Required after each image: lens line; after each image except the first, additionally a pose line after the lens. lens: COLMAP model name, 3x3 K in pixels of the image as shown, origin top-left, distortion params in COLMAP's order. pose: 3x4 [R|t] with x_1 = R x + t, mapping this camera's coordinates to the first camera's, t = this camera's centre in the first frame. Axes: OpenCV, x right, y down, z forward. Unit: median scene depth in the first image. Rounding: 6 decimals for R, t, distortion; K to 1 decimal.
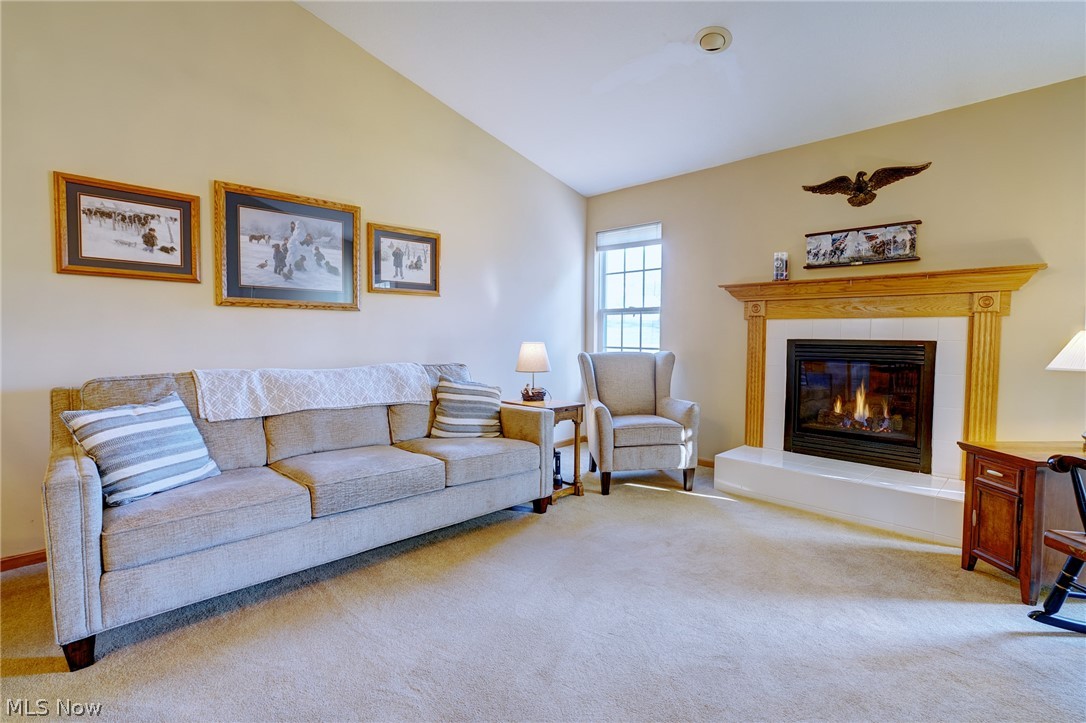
lens RADIAL K [[507.7, 0, 542.0], [0, 507.7, 360.7], [0, 0, 1]] dist [-0.032506, 0.020603]
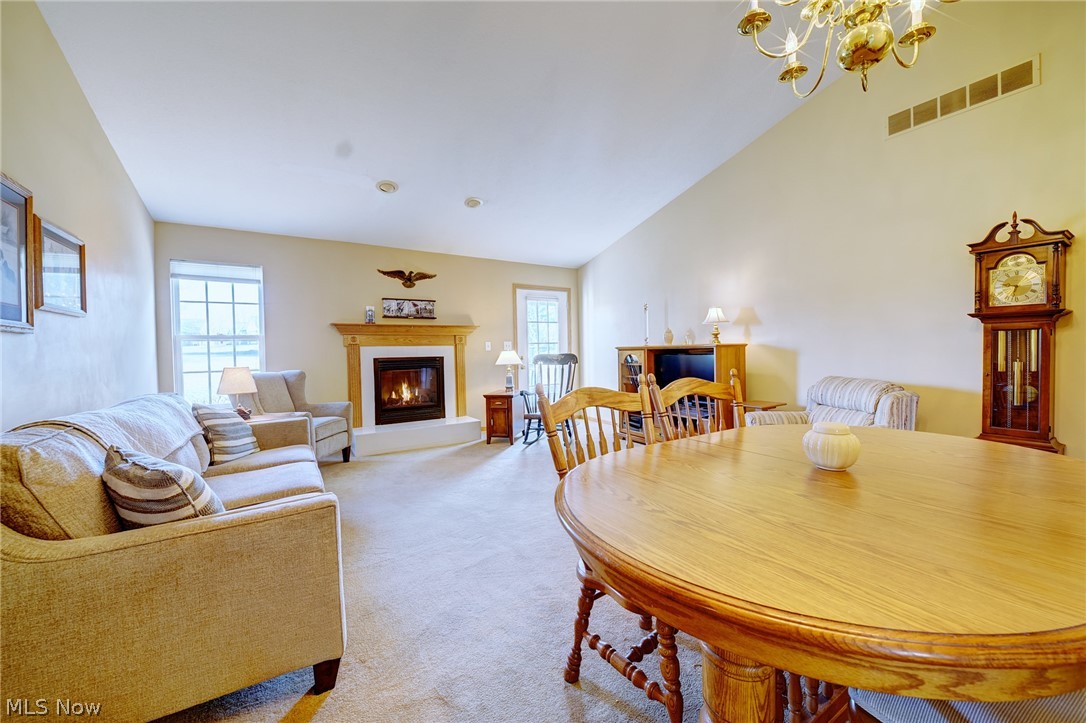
lens RADIAL K [[411.8, 0, 546.1], [0, 411.8, 358.2], [0, 0, 1]] dist [0.008199, -0.007543]
pose [[0.211195, -0.026069, 0.977096, -0.791394], [0.073354, 0.997248, 0.010752, -0.016431], [-0.974688, 0.069403, 0.212526, 0.163467]]
